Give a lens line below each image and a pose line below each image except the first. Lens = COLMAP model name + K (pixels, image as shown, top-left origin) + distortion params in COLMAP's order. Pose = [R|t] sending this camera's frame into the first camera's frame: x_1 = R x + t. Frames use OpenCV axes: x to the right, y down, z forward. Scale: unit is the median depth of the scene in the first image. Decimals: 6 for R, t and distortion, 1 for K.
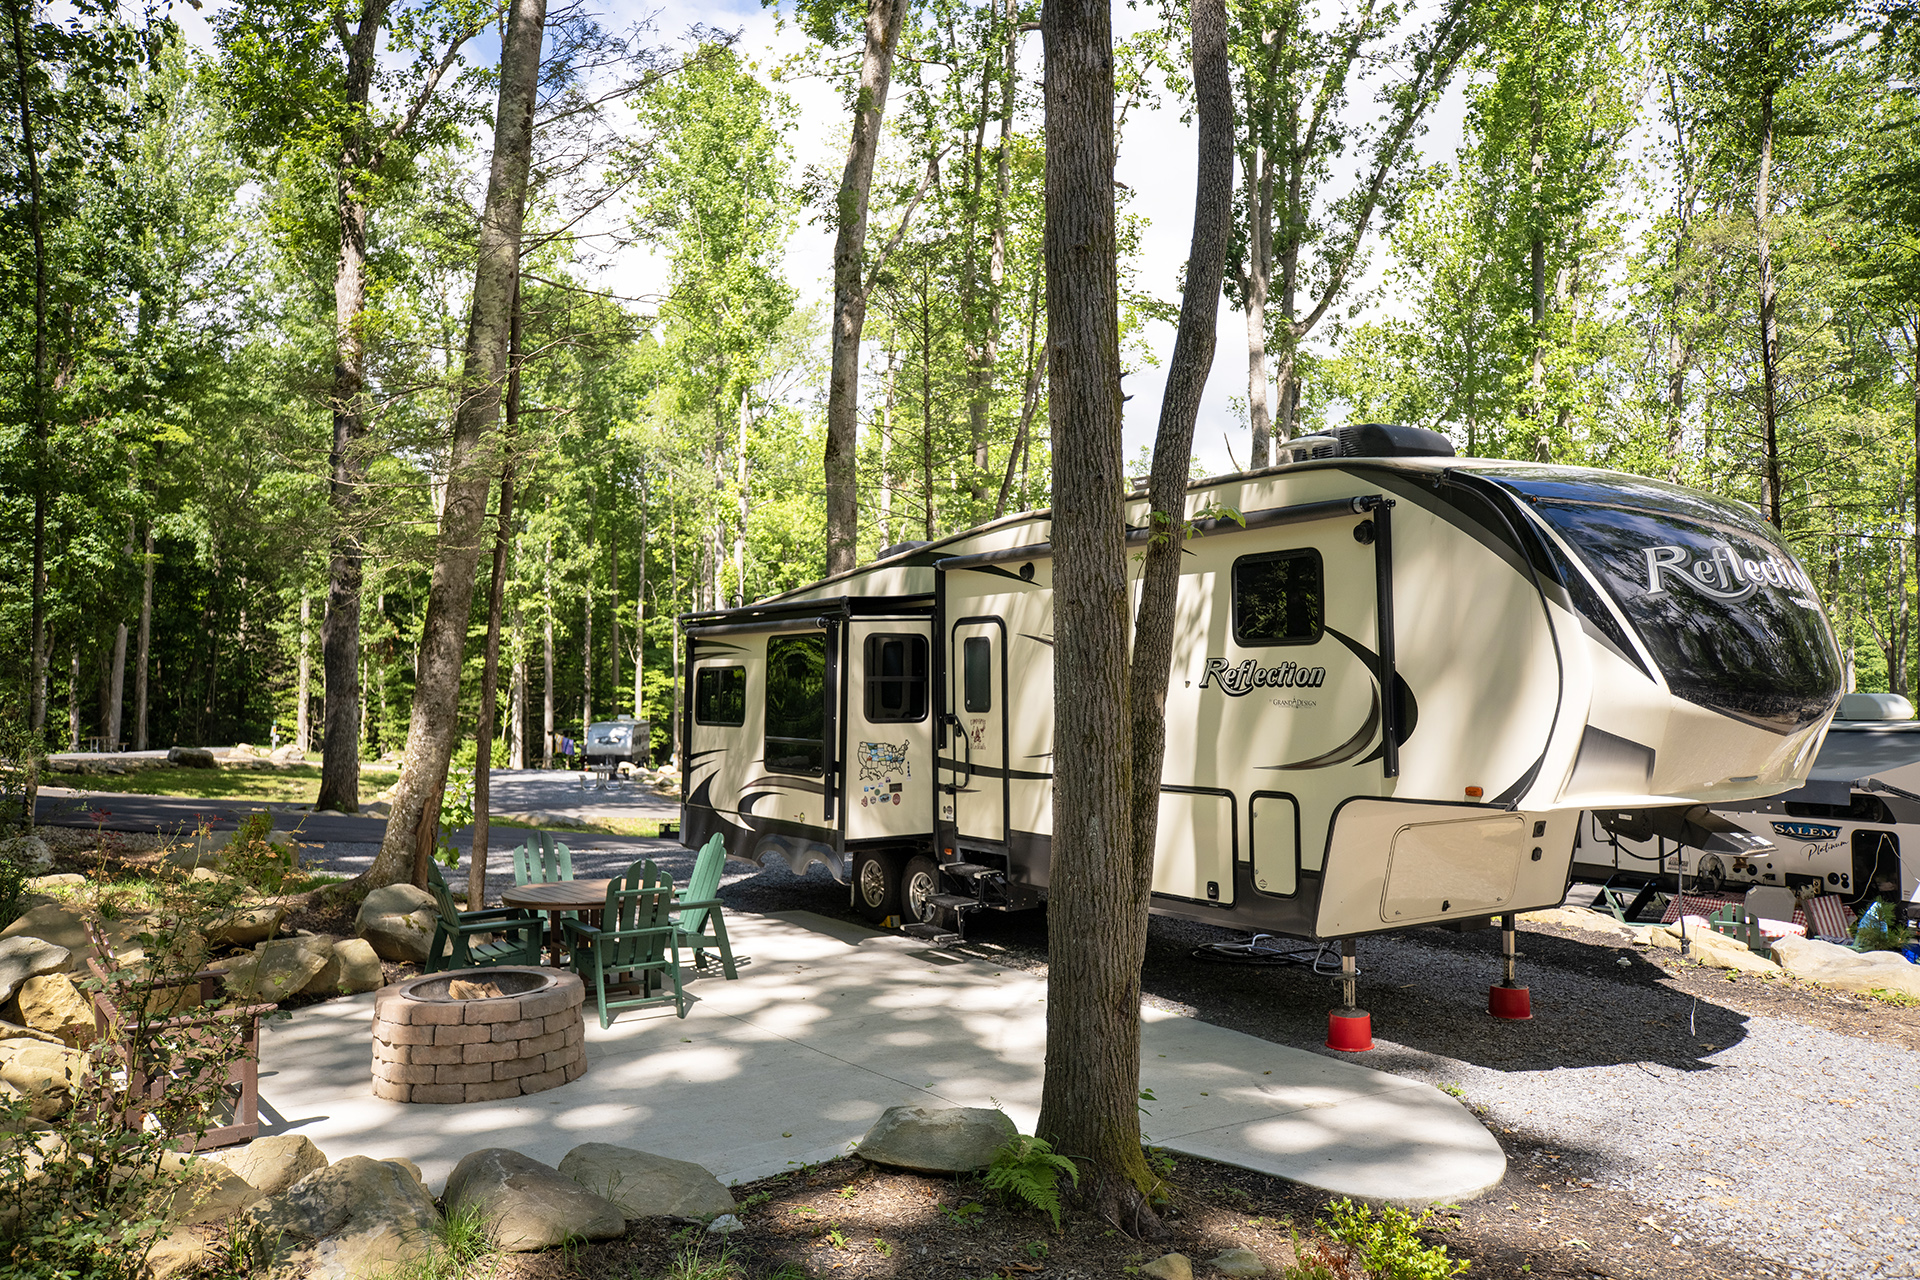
lens RADIAL K [[1486.0, 0, 961.1], [0, 1486.0, 636.1], [0, 0, 1]] dist [0.007487, -0.010349]
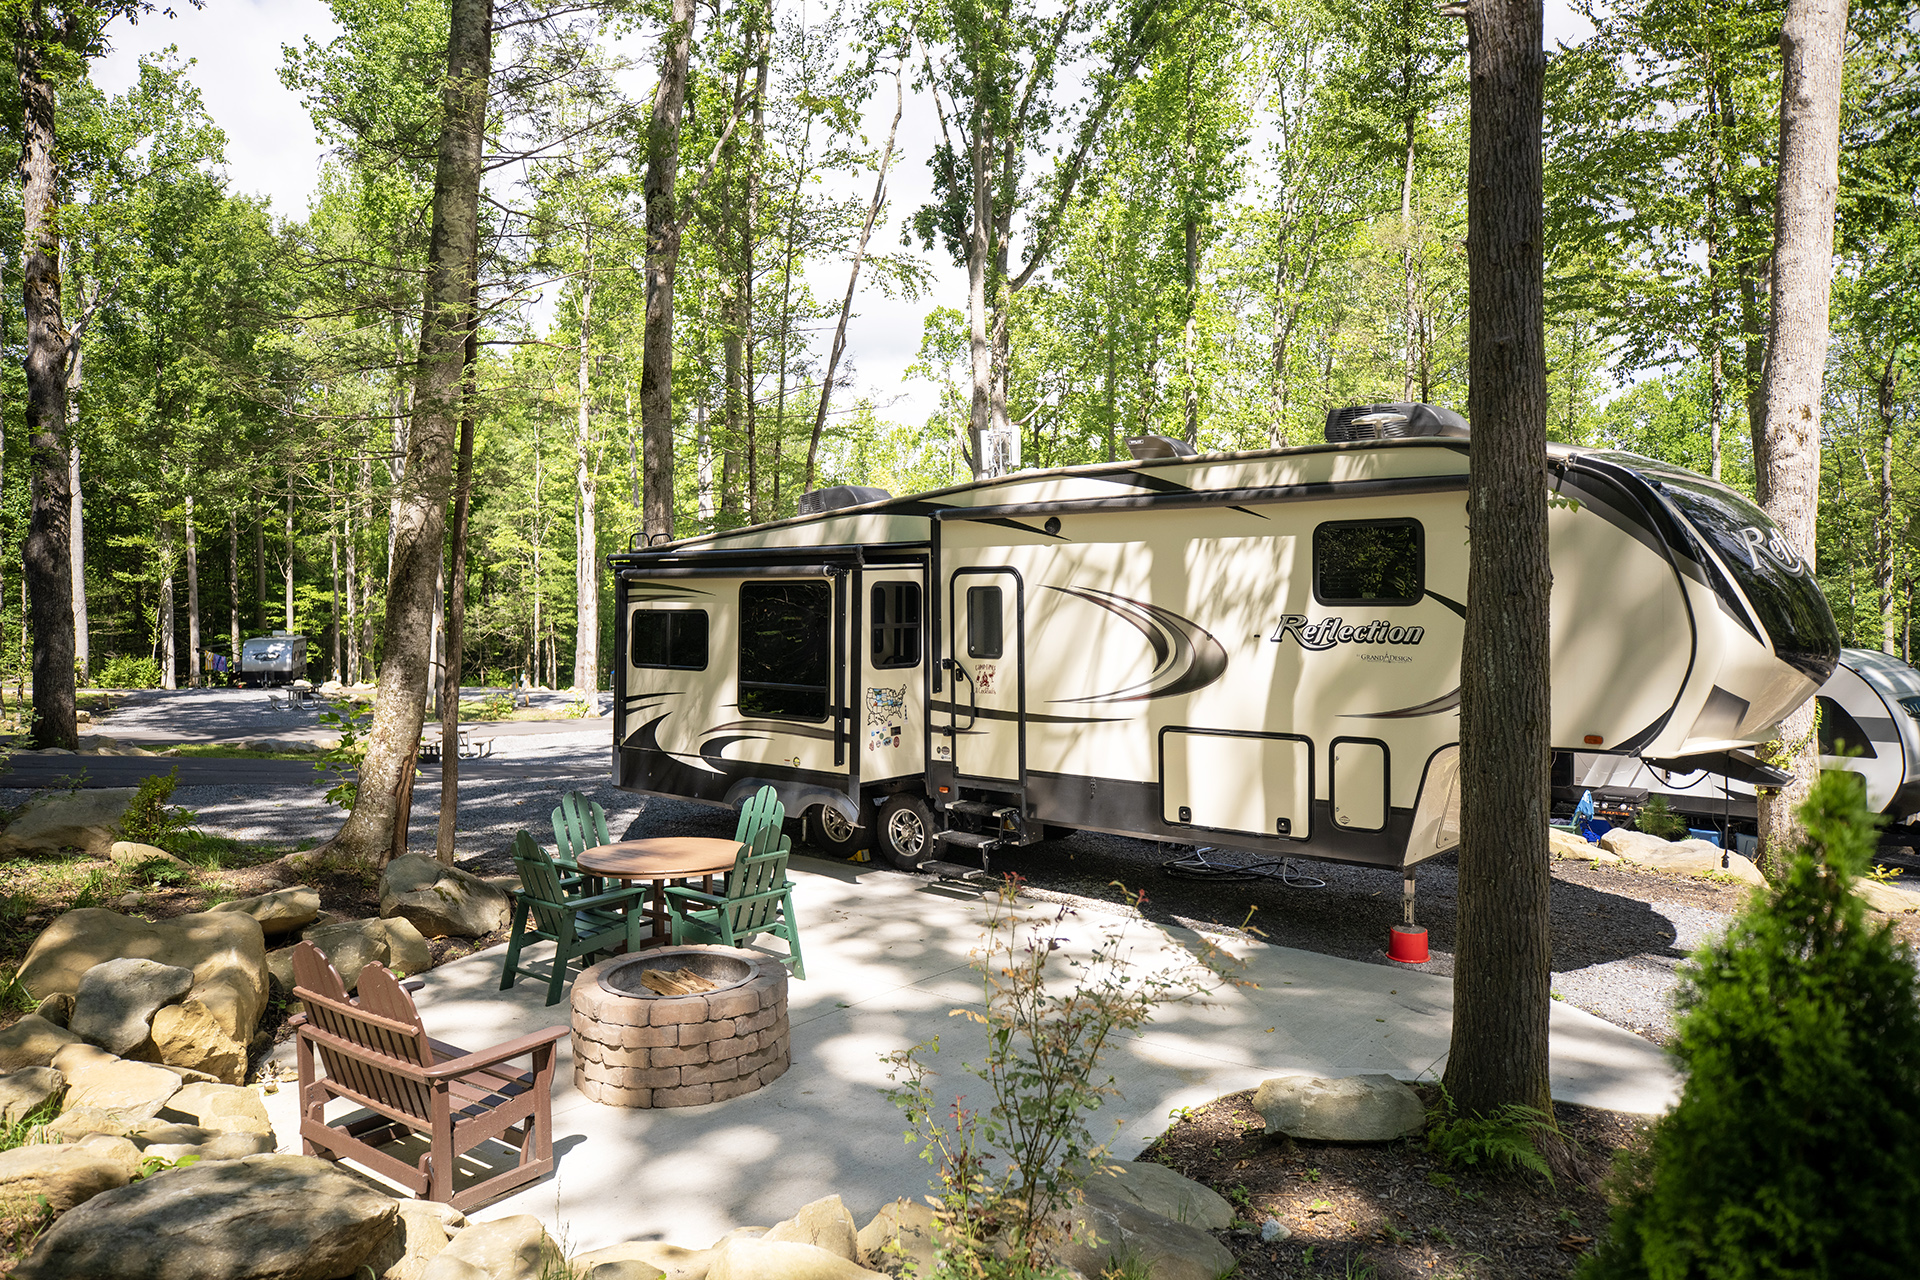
lens RADIAL K [[1336.3, 0, 959.9], [0, 1336.3, 631.4], [0, 0, 1]] dist [-0.007283, 0.003953]
pose [[0.961034, -0.008801, 0.276290, -0.254574], [-0.007902, 0.998210, 0.059284, -0.022294], [-0.276317, -0.059157, 0.959244, 0.098983]]
